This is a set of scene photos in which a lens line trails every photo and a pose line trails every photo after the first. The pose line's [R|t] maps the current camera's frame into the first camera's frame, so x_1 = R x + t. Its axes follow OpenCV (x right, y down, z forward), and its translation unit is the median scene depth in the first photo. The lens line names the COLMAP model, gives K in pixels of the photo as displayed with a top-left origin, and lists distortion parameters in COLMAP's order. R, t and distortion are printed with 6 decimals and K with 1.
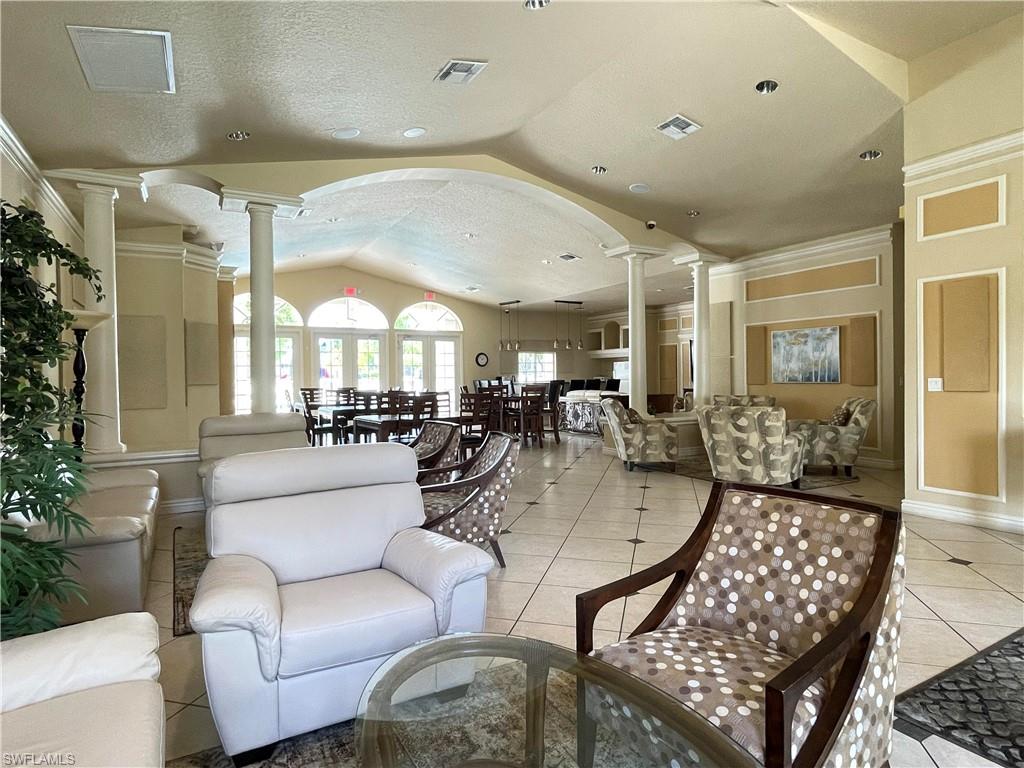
lens RADIAL K [[555.1, 0, 510.0], [0, 555.1, 384.8], [0, 0, 1]] dist [-0.004259, -0.002250]
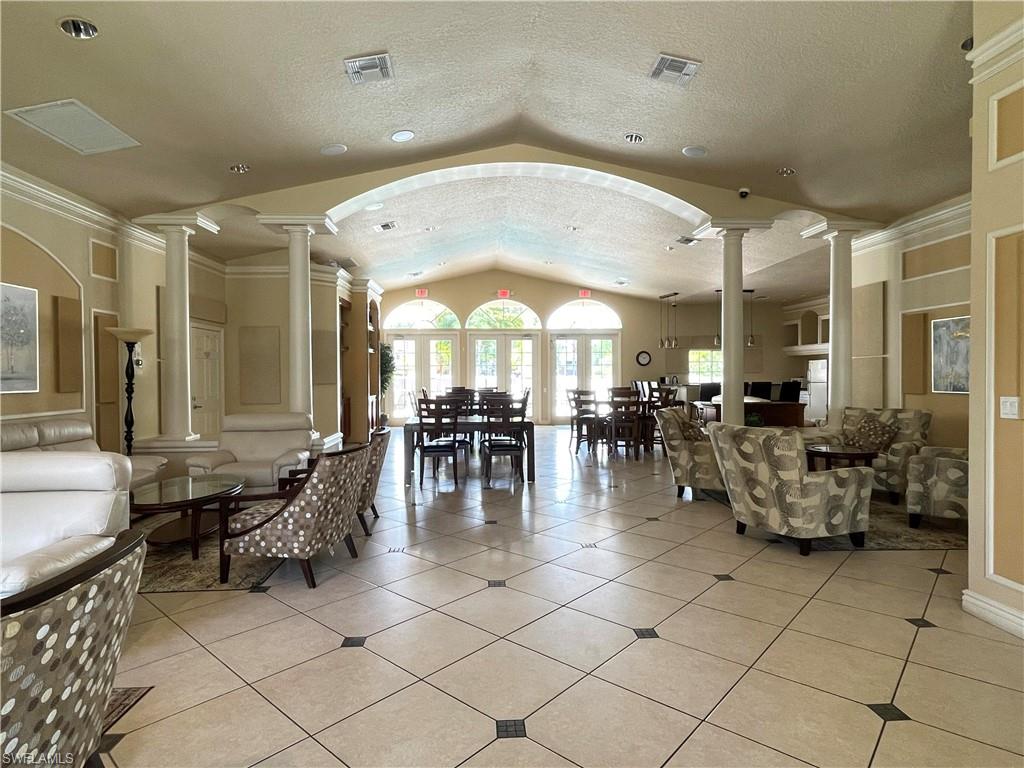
lens RADIAL K [[555.1, 0, 512.0], [0, 555.1, 380.1], [0, 0, 1]] dist [-0.004259, -0.002250]
pose [[0.900191, 0.011033, -0.435356, 0.303623], [-0.012044, 0.999927, 0.000436, -0.013030], [0.435329, 0.004852, 0.900258, 0.129086]]
